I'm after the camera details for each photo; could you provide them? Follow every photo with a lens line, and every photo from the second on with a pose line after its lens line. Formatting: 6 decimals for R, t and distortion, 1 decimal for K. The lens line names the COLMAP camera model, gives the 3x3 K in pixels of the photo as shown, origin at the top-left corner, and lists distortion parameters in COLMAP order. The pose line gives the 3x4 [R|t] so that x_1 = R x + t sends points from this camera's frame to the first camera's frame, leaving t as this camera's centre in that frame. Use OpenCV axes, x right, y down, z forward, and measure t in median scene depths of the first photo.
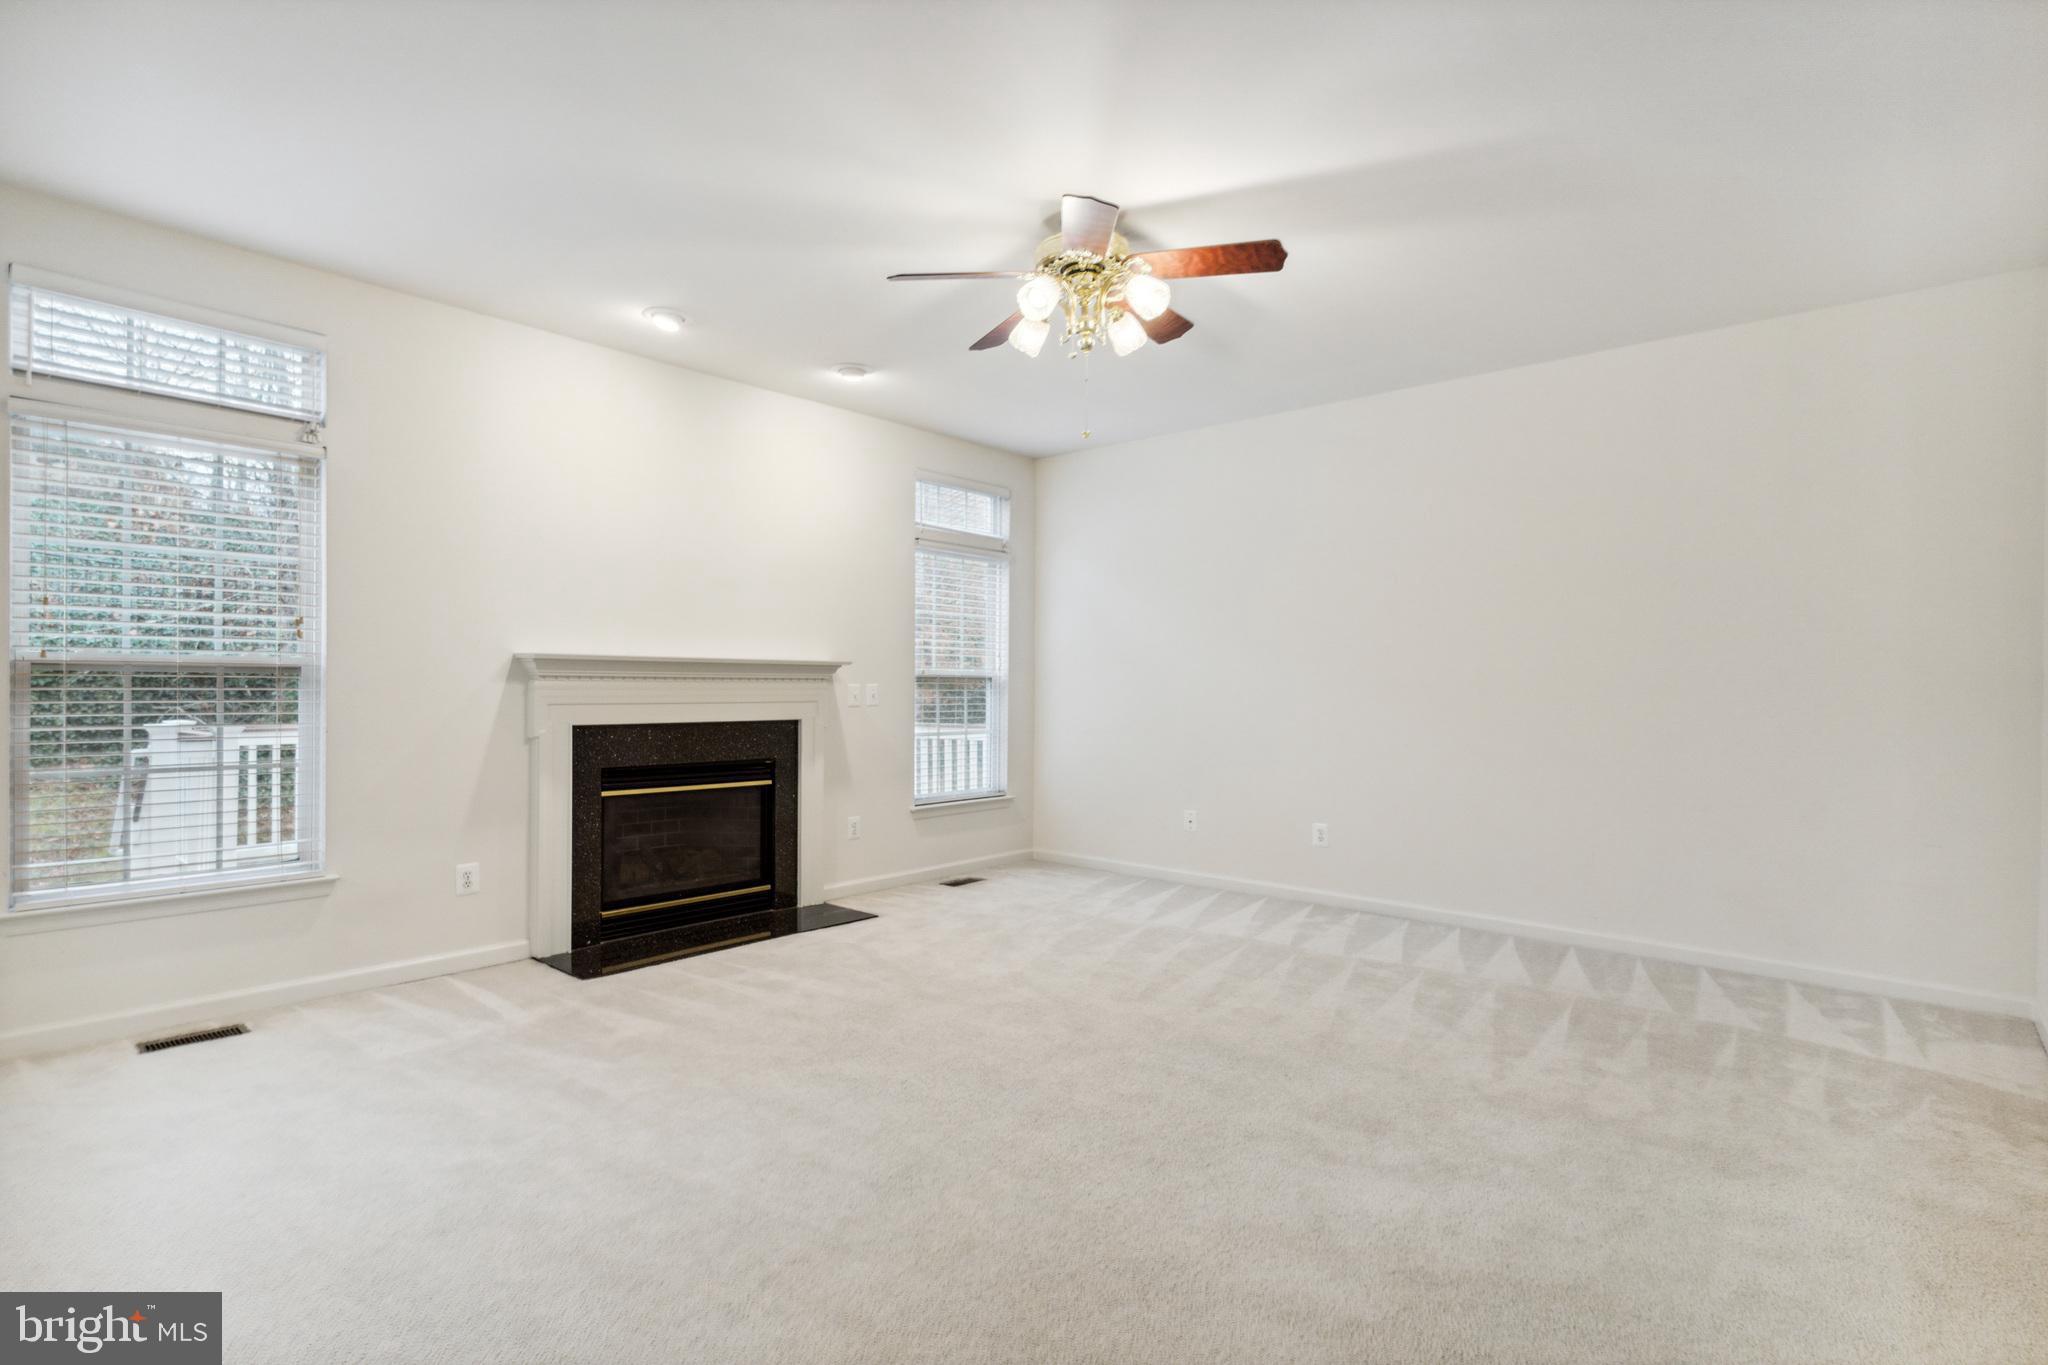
lens RADIAL K [[970.6, 0, 1041.4], [0, 970.6, 678.8], [0, 0, 1]] dist [-0.000495, 0.001103]
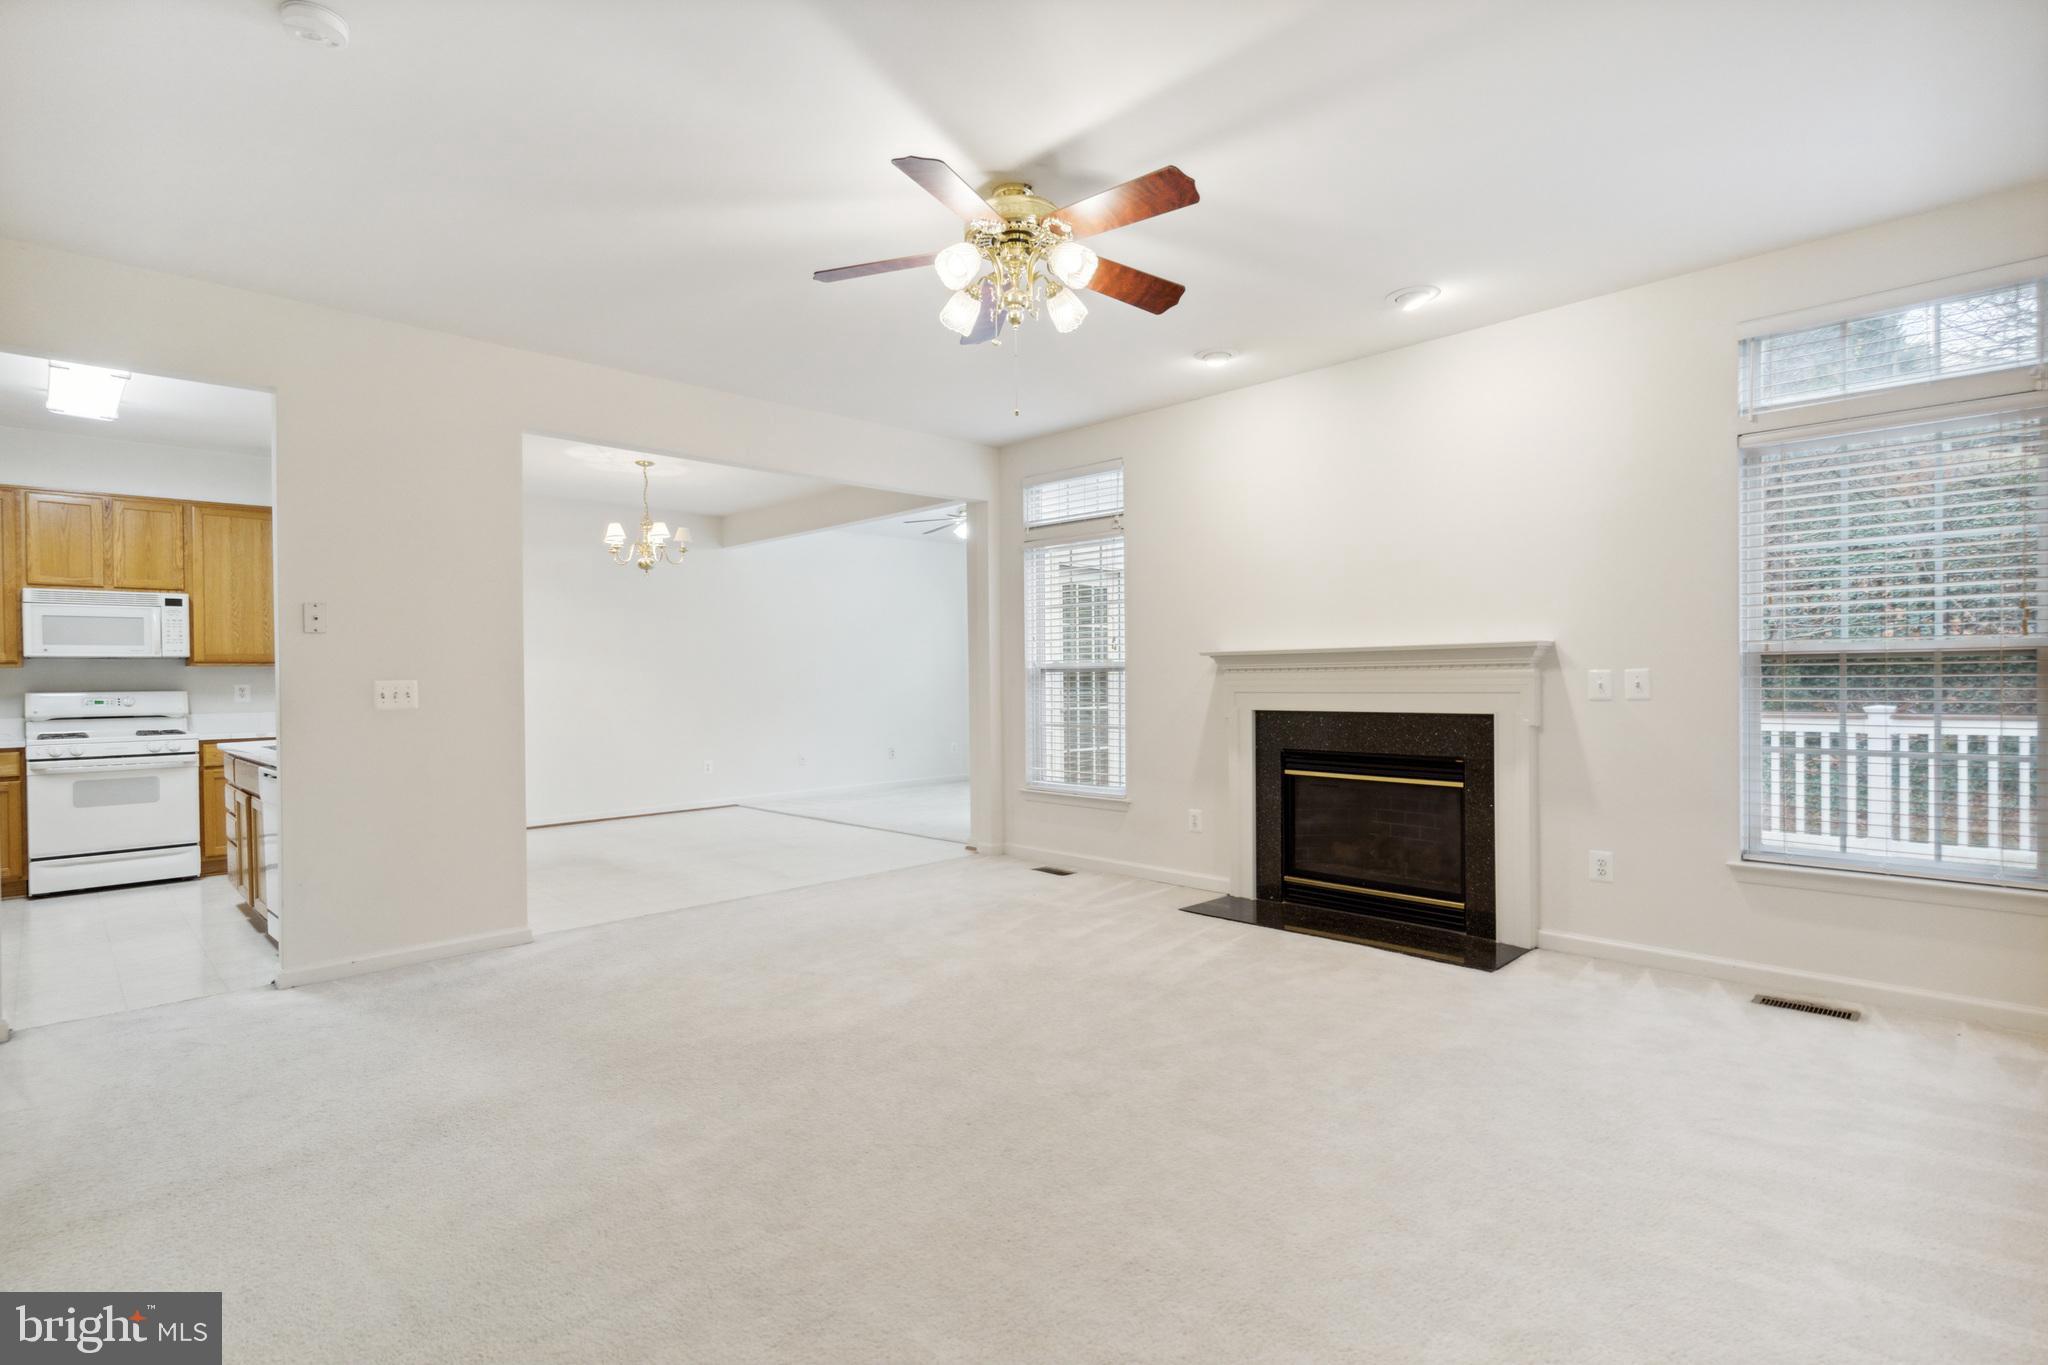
lens RADIAL K [[970.6, 0, 1056.2], [0, 970.6, 680.3], [0, 0, 1]] dist [-0.000495, 0.001103]
pose [[-0.050922, -0.002665, -0.998699, 0.582866], [0.019345, 0.999806, -0.003654, 0.008445], [0.998515, -0.019506, -0.050861, 0.654916]]
